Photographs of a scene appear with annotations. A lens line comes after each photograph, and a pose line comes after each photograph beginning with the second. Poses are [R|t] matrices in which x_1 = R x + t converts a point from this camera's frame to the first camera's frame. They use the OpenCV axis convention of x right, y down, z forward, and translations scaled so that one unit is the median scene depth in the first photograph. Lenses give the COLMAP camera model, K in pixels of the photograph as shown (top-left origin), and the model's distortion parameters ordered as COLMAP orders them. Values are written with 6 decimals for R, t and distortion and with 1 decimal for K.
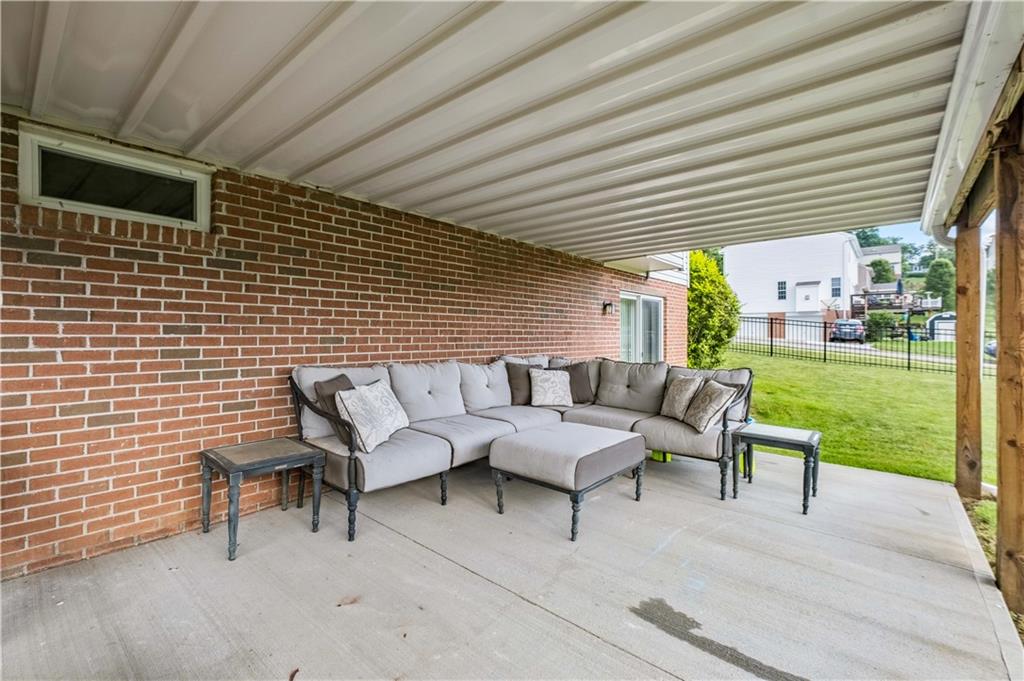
lens RADIAL K [[451.9, 0, 510.3], [0, 451.9, 340.1], [0, 0, 1]] dist [0.001043, 0.000580]
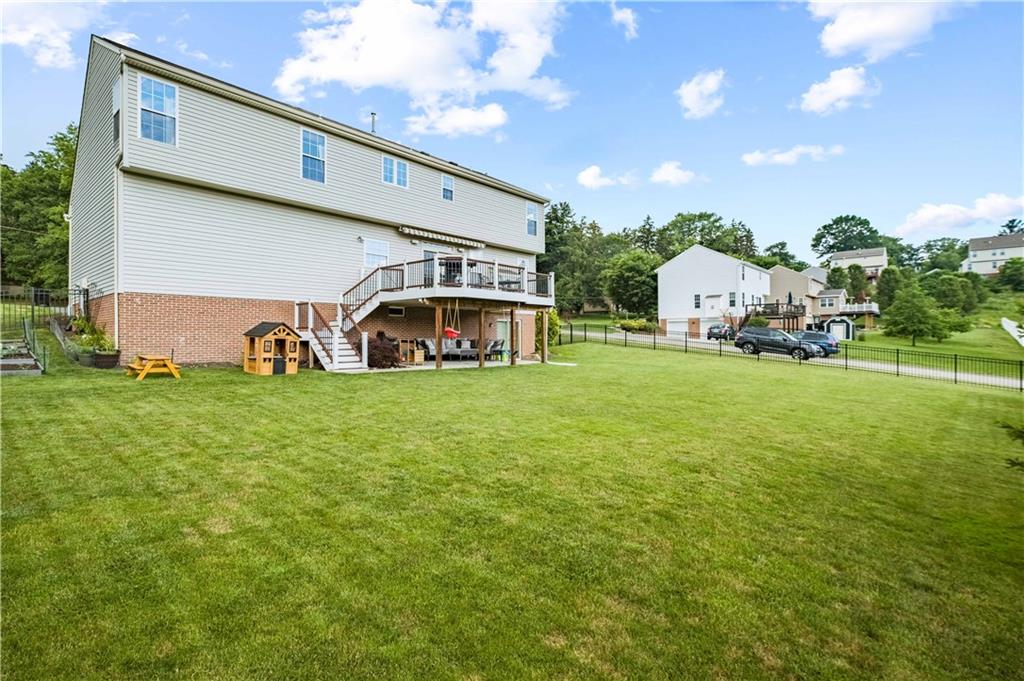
lens RADIAL K [[481.2, 0, 508.0], [0, 481.2, 339.8], [0, 0, 1]] dist [0.001684, 0.000821]
pose [[0.999936, -0.001791, -0.011169, 0.269700], [0.001731, 0.999984, -0.005351, 0.040647], [0.011179, 0.005331, 0.999923, -1.800540]]
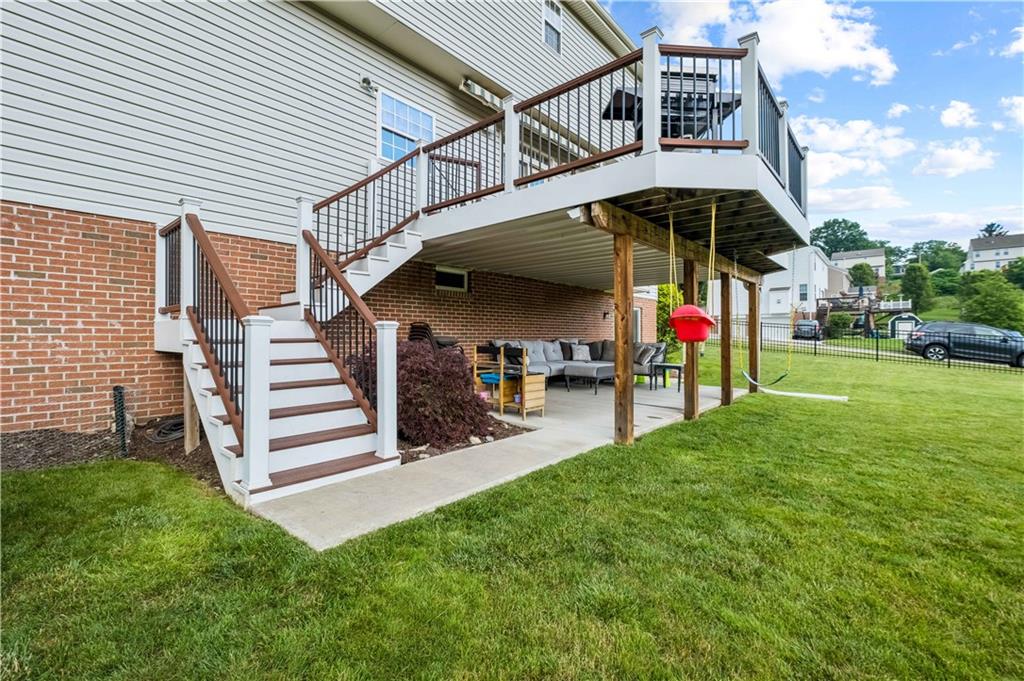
lens RADIAL K [[451.9, 0, 517.1], [0, 451.9, 336.4], [0, 0, 1]] dist [0.001043, 0.000580]
pose [[0.999871, -0.004213, 0.015472, -0.123919], [0.004394, 0.999922, -0.011676, 0.024363], [-0.015422, 0.011742, 0.999812, -0.581680]]
